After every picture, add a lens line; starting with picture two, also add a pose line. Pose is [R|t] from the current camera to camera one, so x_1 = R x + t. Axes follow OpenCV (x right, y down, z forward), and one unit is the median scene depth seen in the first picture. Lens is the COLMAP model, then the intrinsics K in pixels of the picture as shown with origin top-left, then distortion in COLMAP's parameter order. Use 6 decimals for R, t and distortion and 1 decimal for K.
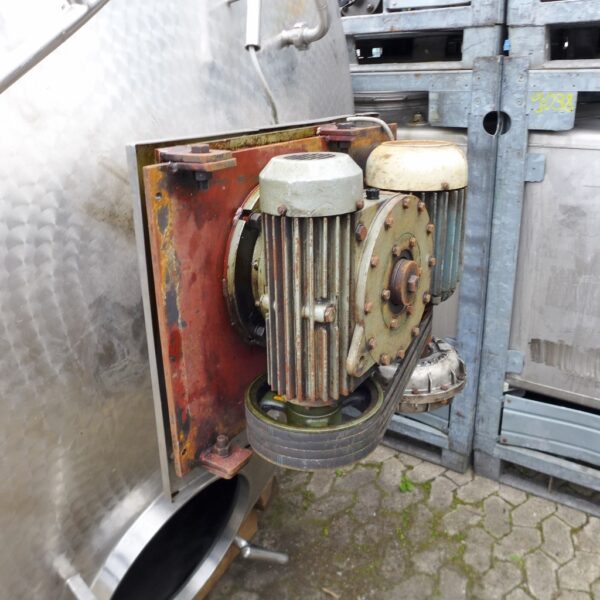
lens RADIAL K [[587.5, 0, 300.4], [0, 587.5, 274.9], [0, 0, 1]] dist [-0.078139, 0.098495]
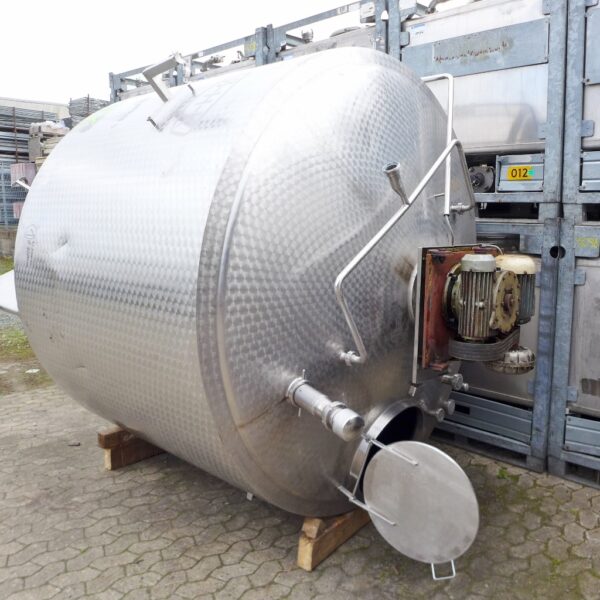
lens RADIAL K [[587.5, 0, 300.4], [0, 587.5, 274.9], [0, 0, 1]] dist [-0.078139, 0.098495]
pose [[0.987100, 0.054443, -0.150566, -0.182654], [-0.085908, 0.973674, -0.211138, 0.261492], [0.135107, 0.221349, 0.965790, -0.855229]]
